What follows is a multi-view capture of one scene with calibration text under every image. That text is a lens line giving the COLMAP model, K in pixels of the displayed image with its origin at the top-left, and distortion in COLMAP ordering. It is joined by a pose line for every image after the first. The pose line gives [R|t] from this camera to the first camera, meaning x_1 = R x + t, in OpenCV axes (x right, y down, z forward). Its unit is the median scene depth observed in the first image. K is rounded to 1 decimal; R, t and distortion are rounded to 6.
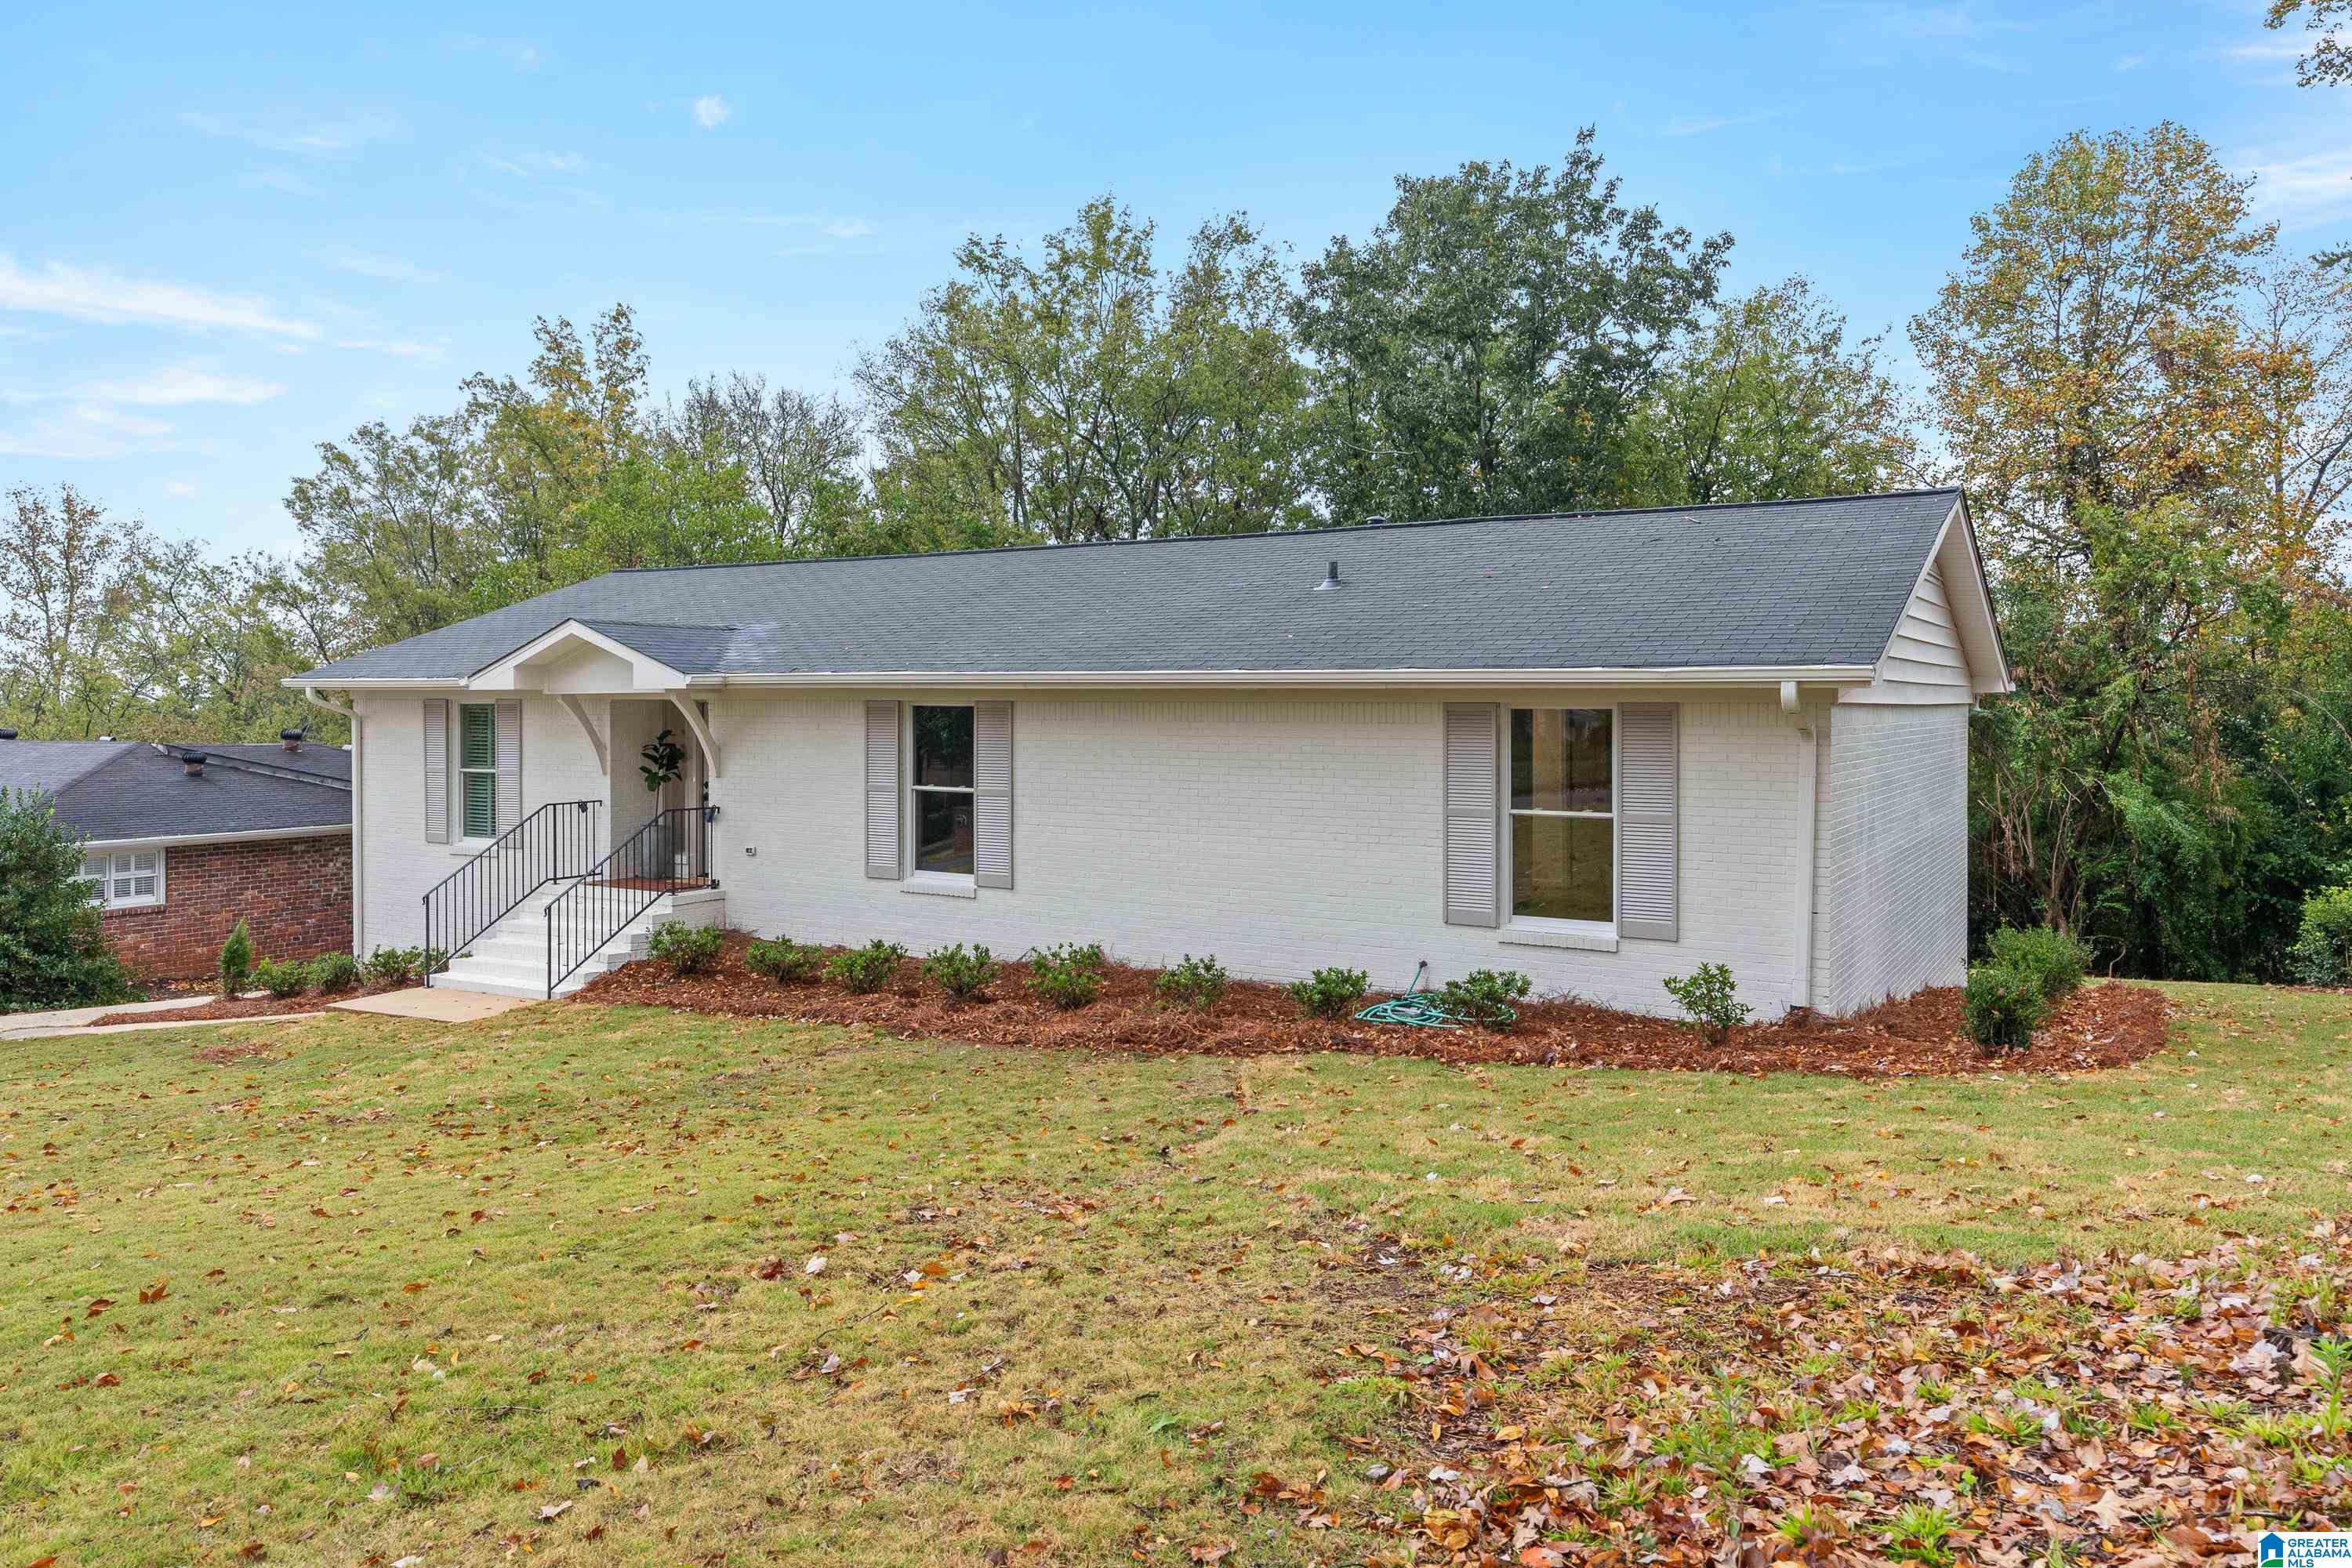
lens RADIAL K [[1414.0, 0, 1169.3], [0, 1414.0, 778.3], [0, 0, 1]] dist [-0.013973, -0.001871]
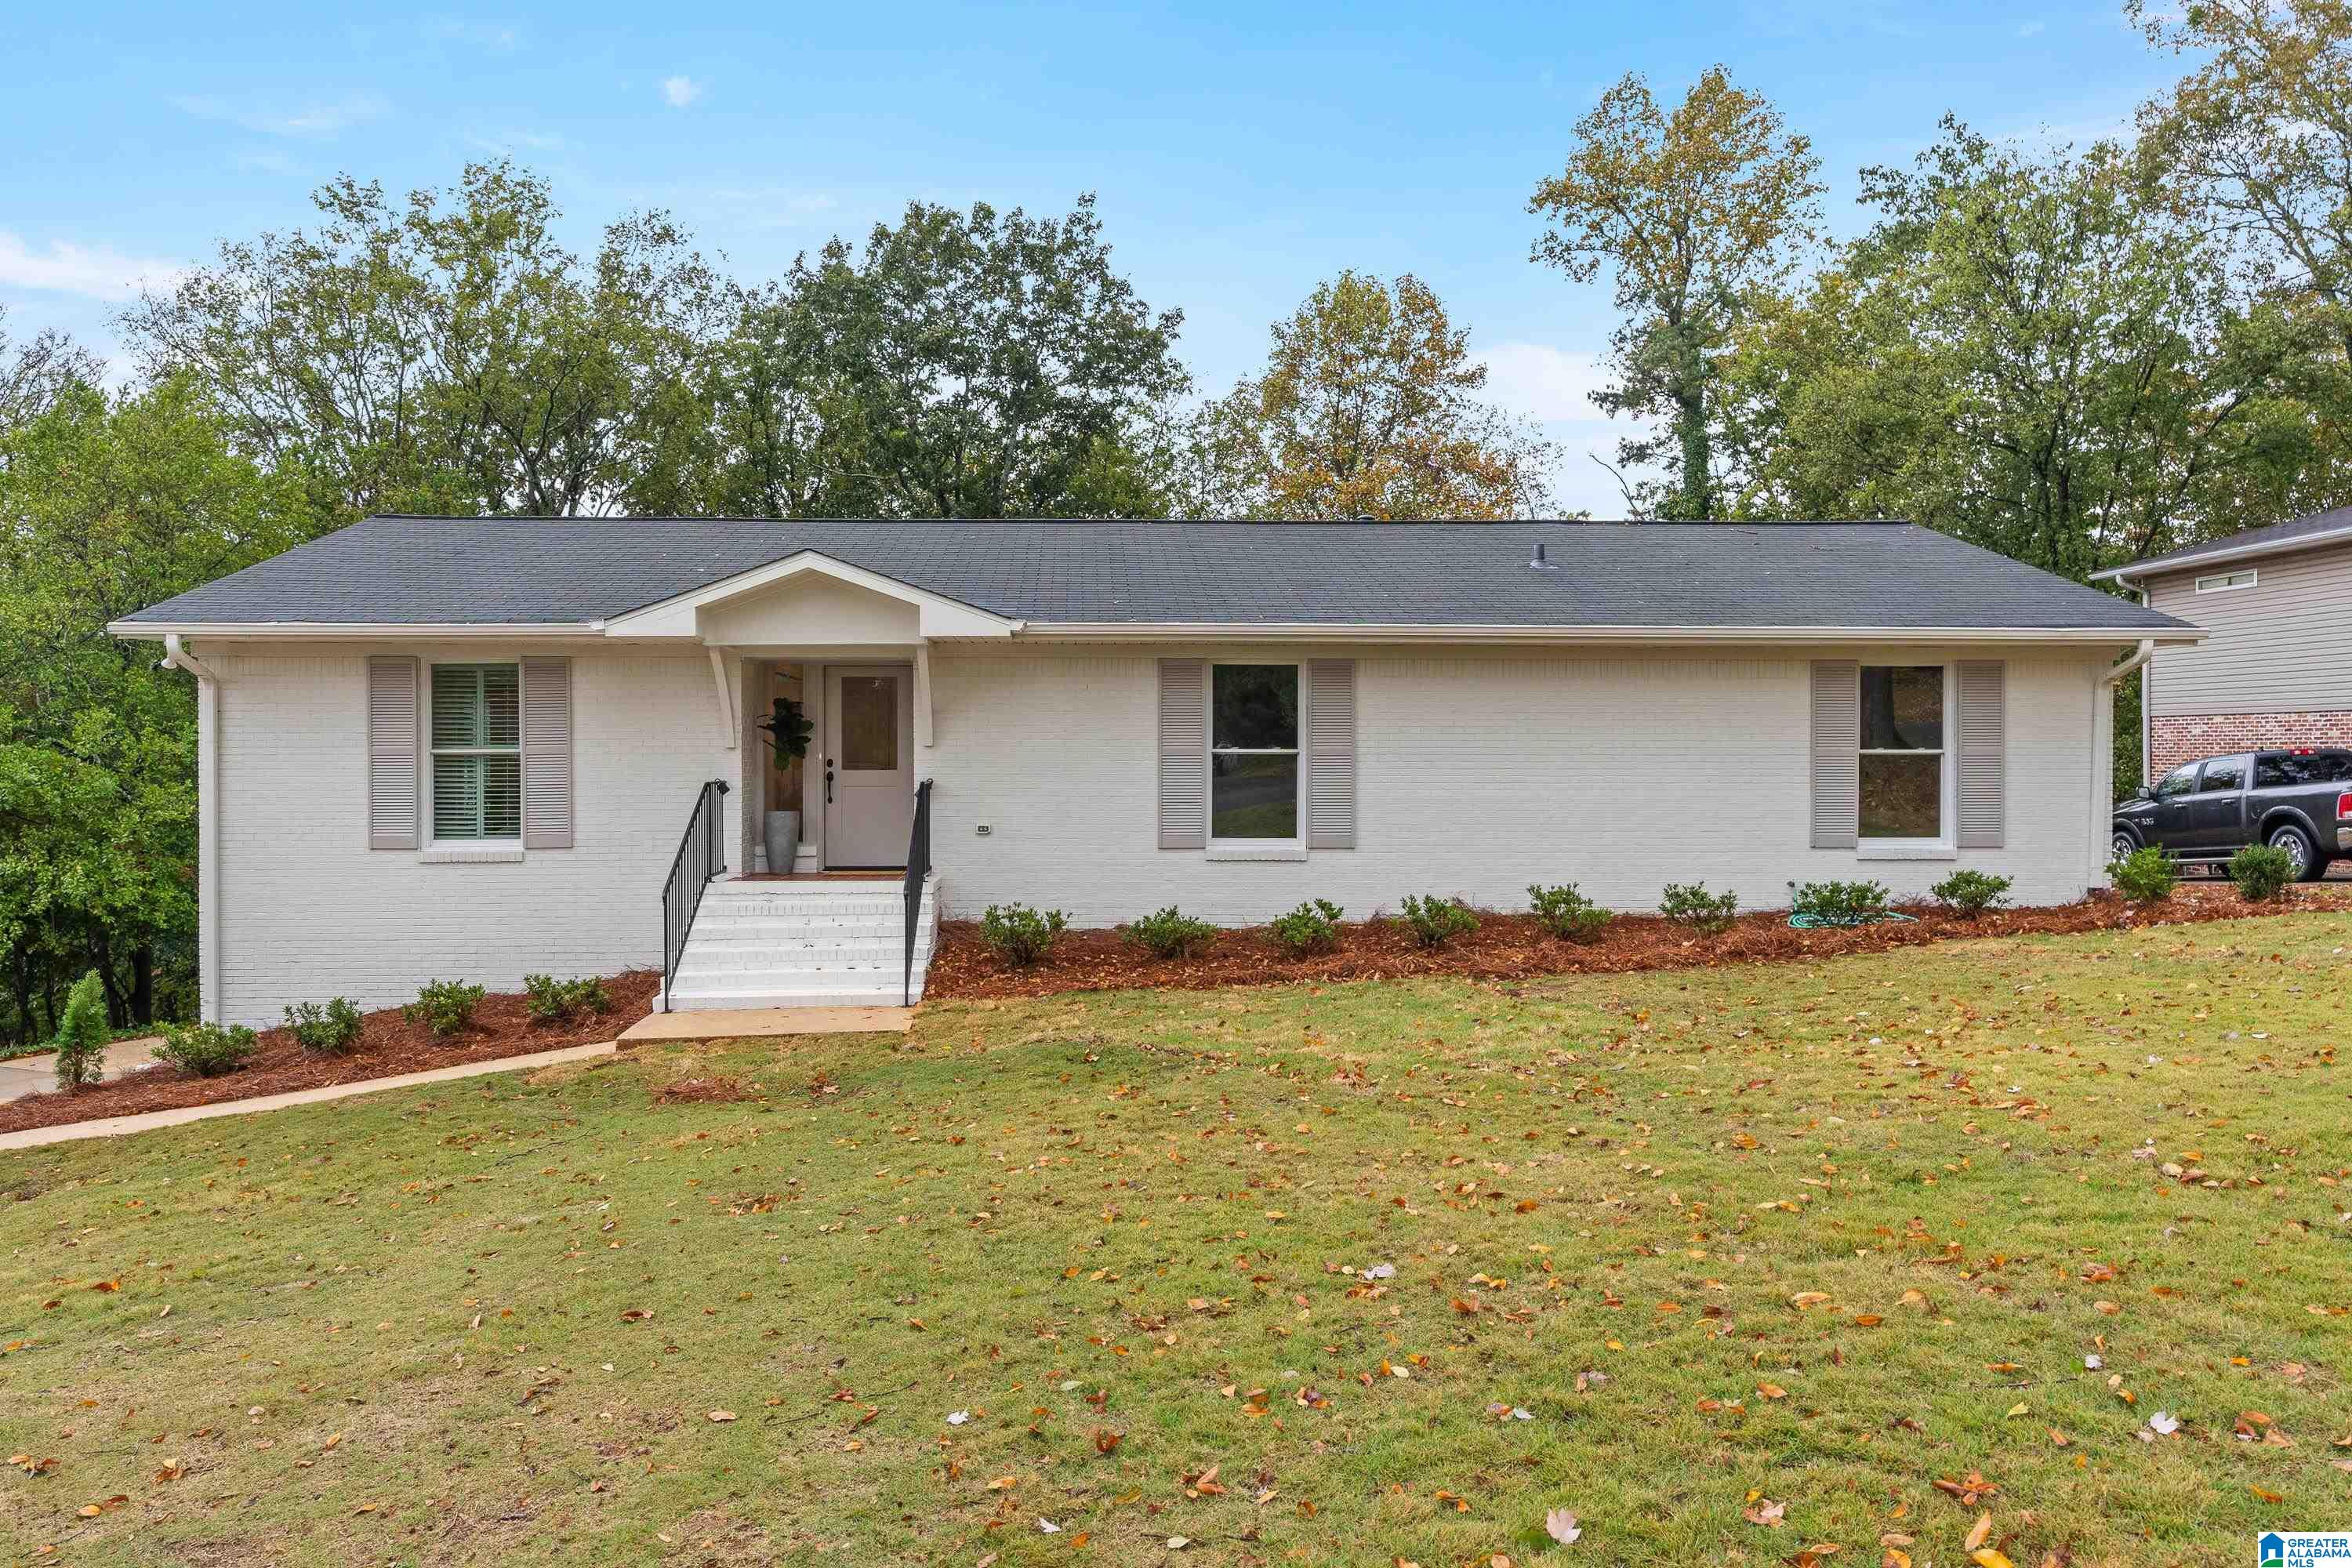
lens RADIAL K [[1414.0, 0, 1166.5], [0, 1414.0, 770.1], [0, 0, 1]] dist [-0.013973, -0.001871]
pose [[0.871643, -0.007617, 0.490082, -0.670752], [0.026180, 0.999175, -0.031032, 0.048396], [-0.489442, 0.039879, 0.871124, 0.187071]]
